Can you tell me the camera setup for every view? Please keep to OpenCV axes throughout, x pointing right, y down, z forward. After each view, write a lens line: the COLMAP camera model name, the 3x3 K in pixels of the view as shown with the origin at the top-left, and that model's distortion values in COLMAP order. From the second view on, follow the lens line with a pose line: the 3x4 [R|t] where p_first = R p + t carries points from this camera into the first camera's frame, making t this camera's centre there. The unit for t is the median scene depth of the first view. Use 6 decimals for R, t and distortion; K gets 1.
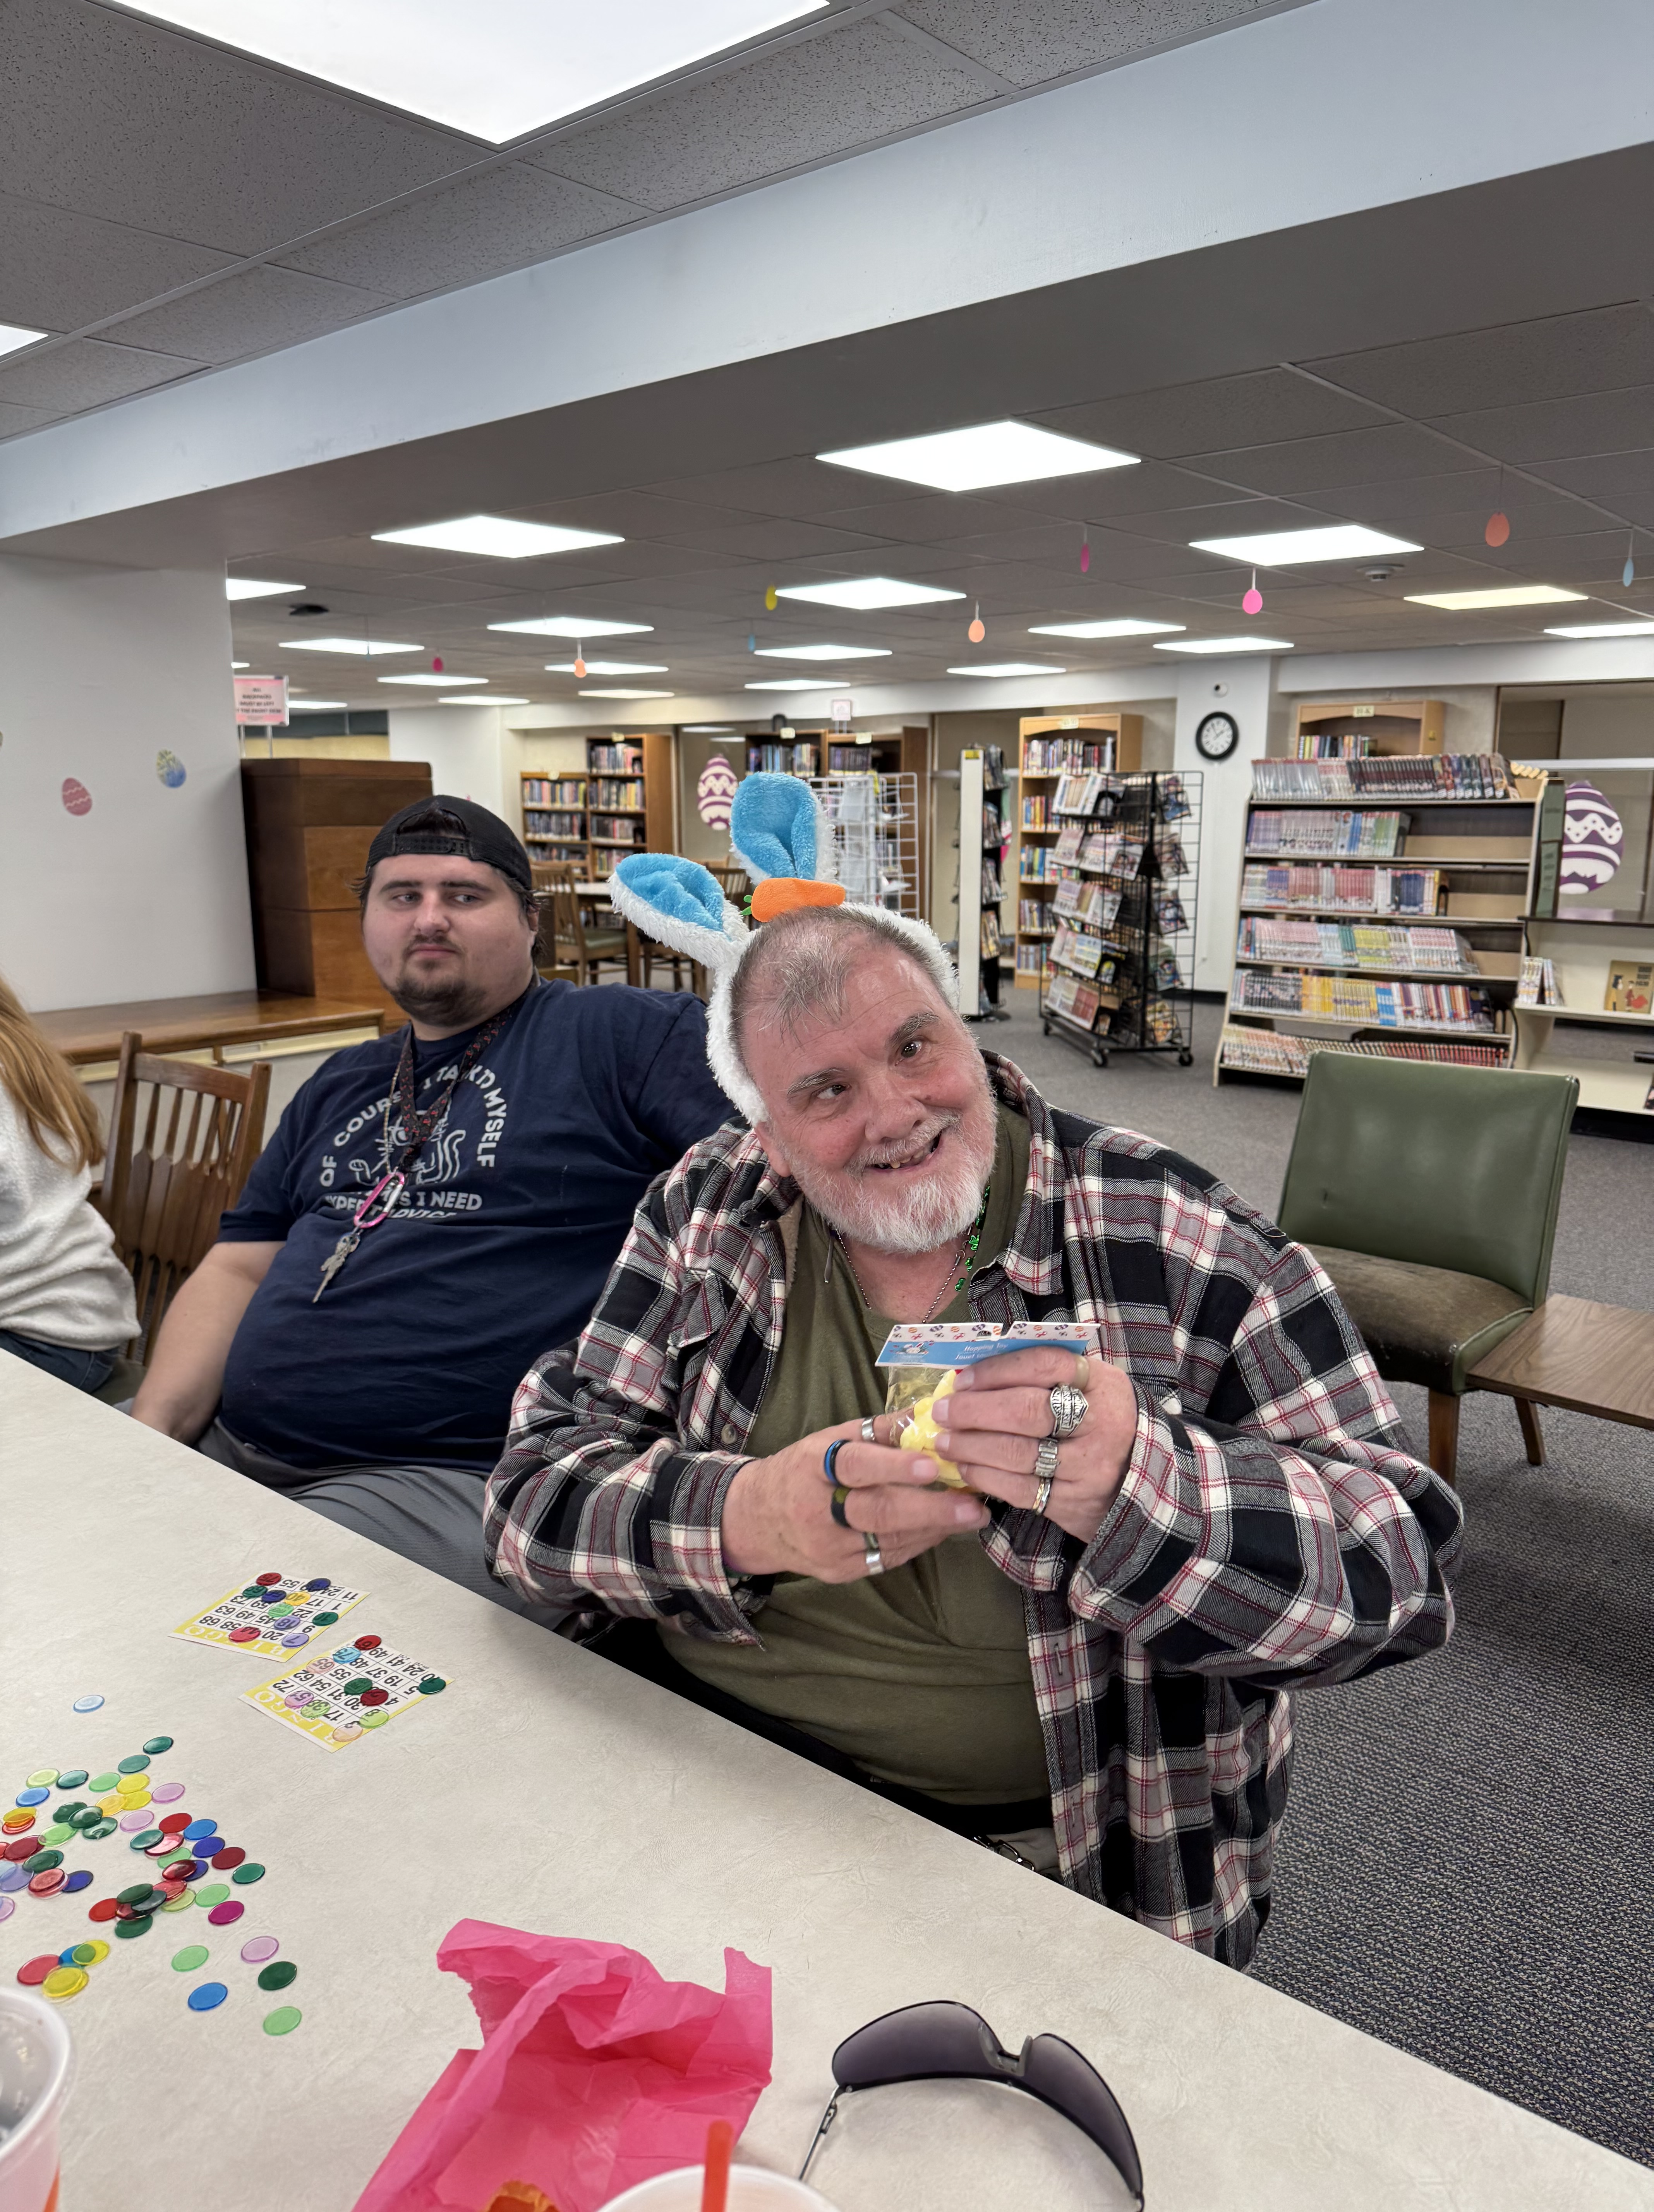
lens RADIAL K [[1574.5, 0, 829.6], [0, 1574.5, 1113.4], [0, 0, 1]] dist [0.062168, -0.031635]
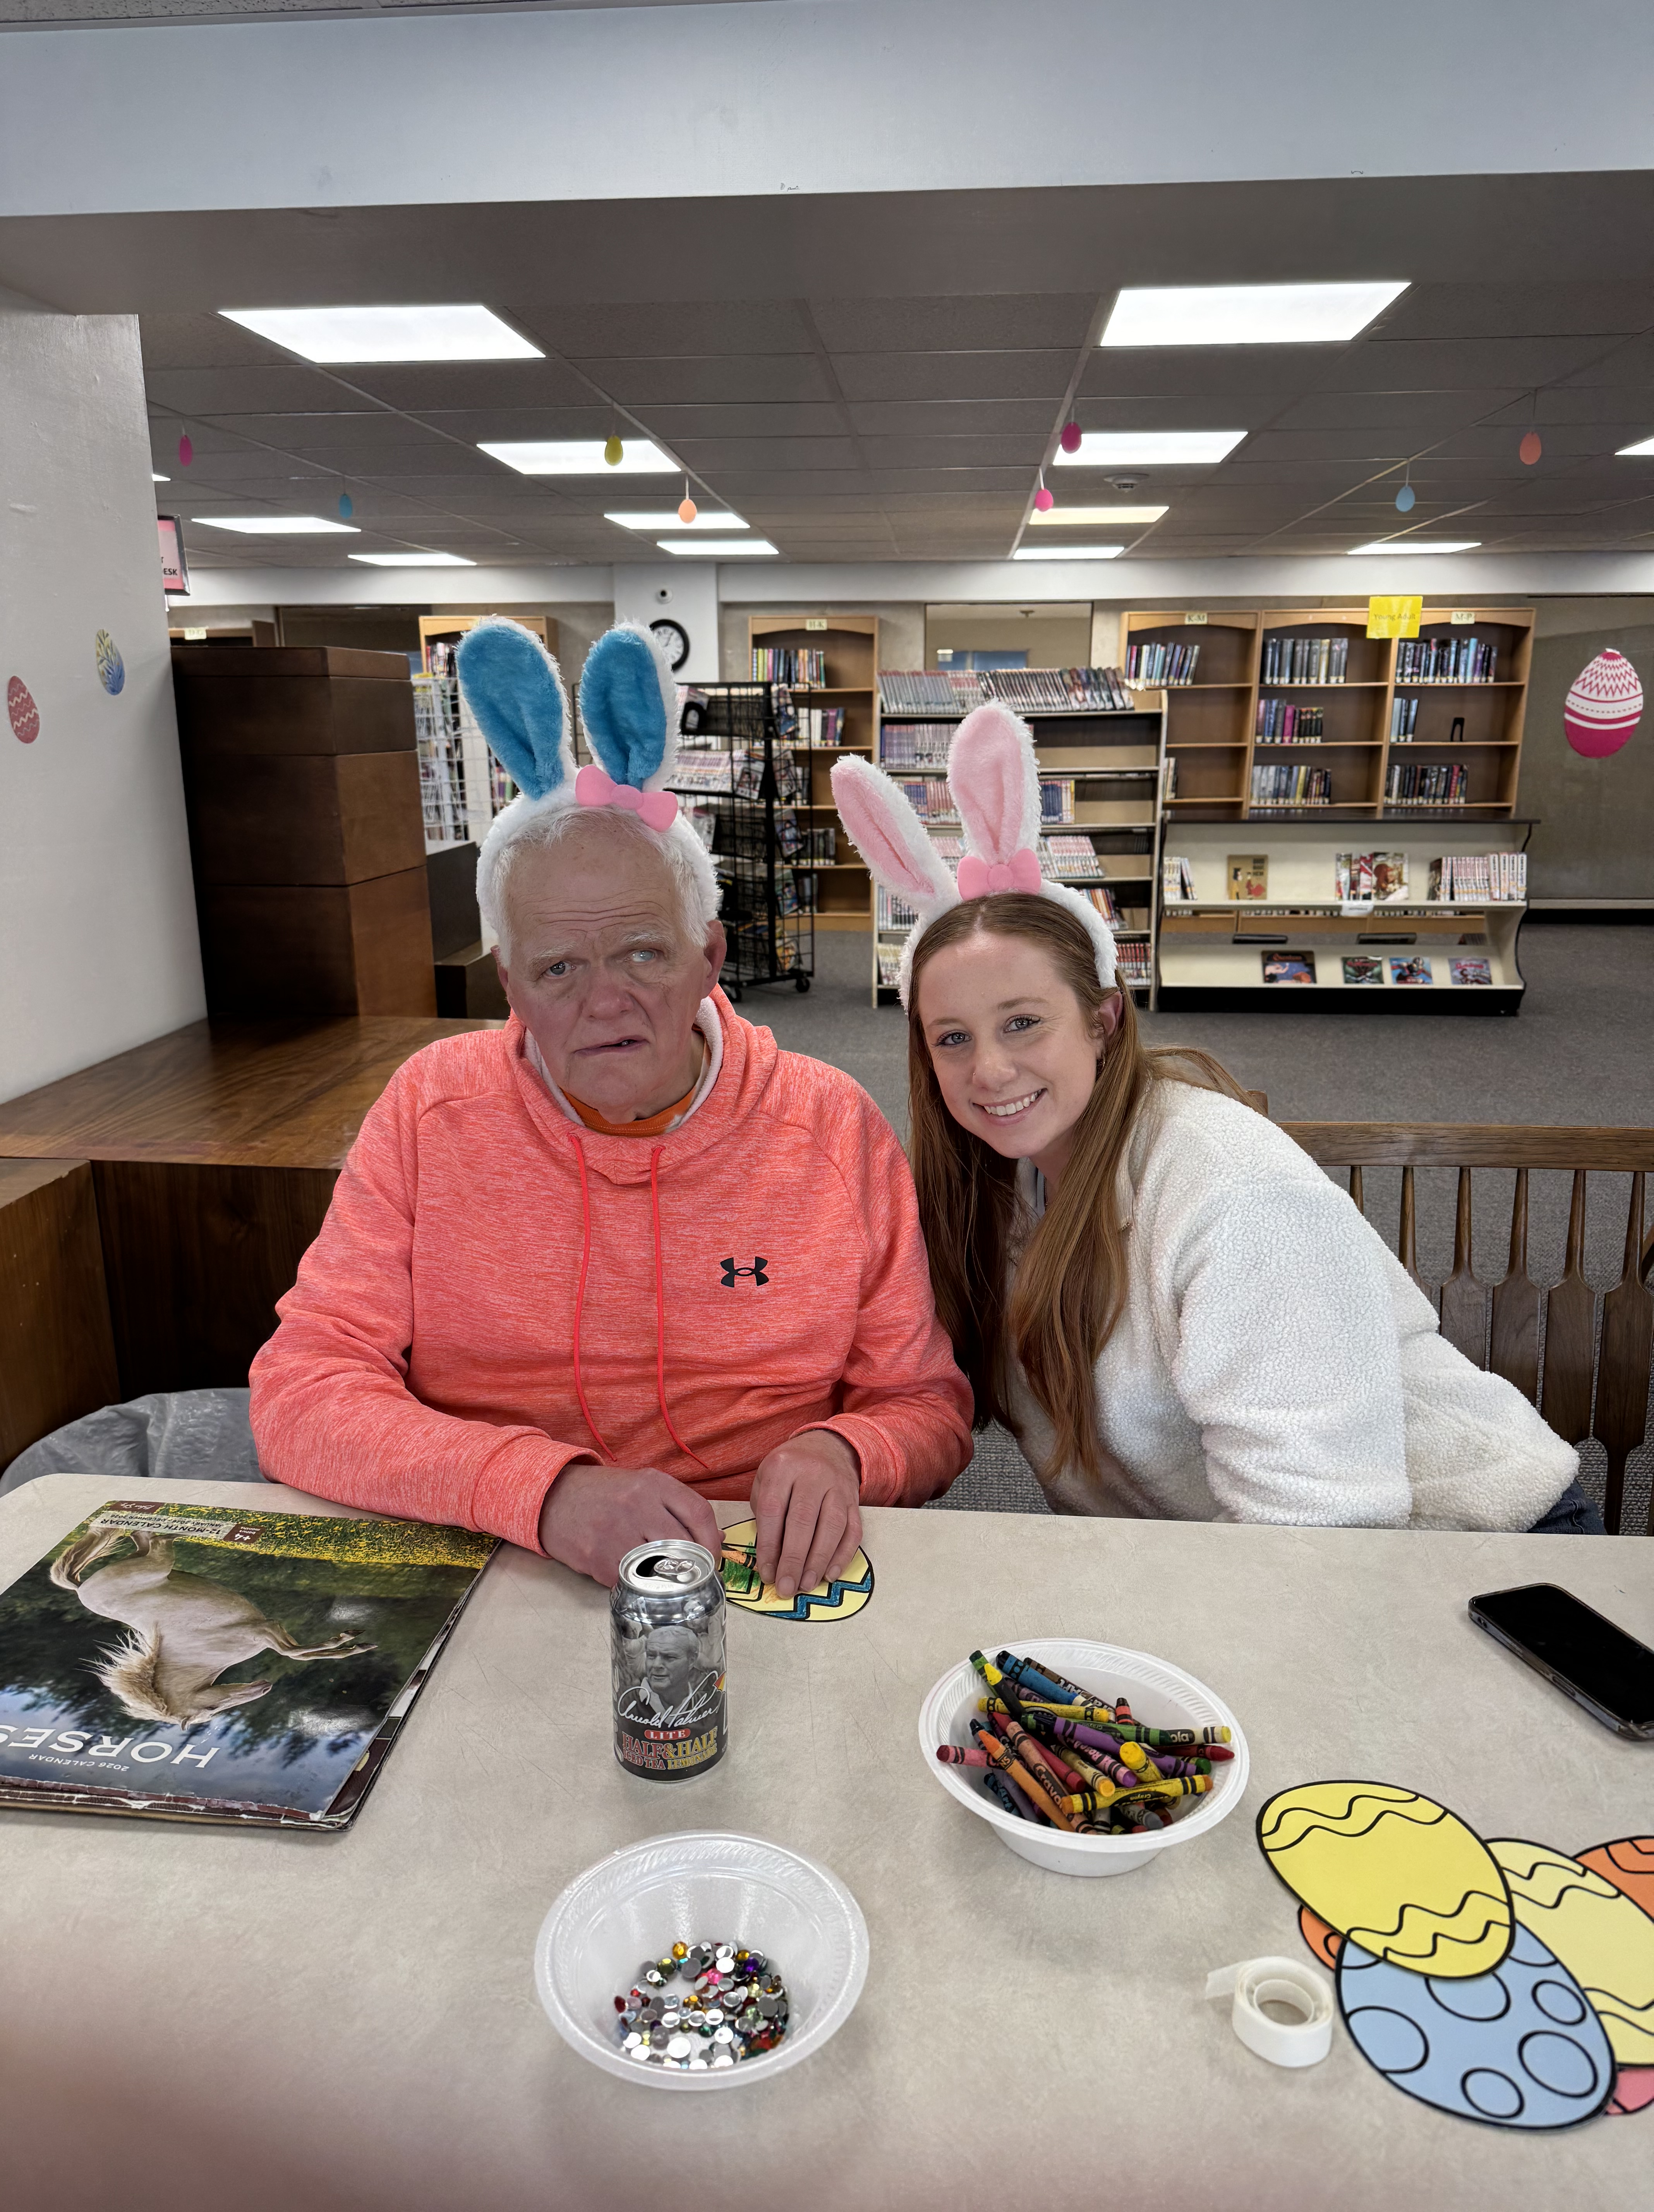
lens RADIAL K [[1574.5, 0, 826.3], [0, 1574.5, 1149.1], [0, 0, 1]] dist [0.062168, -0.031635]
pose [[0.788567, -0.167606, 0.591667, -0.403889], [0.124974, 0.985741, 0.112674, -0.048423], [-0.602115, -0.014909, 0.798270, 0.246635]]
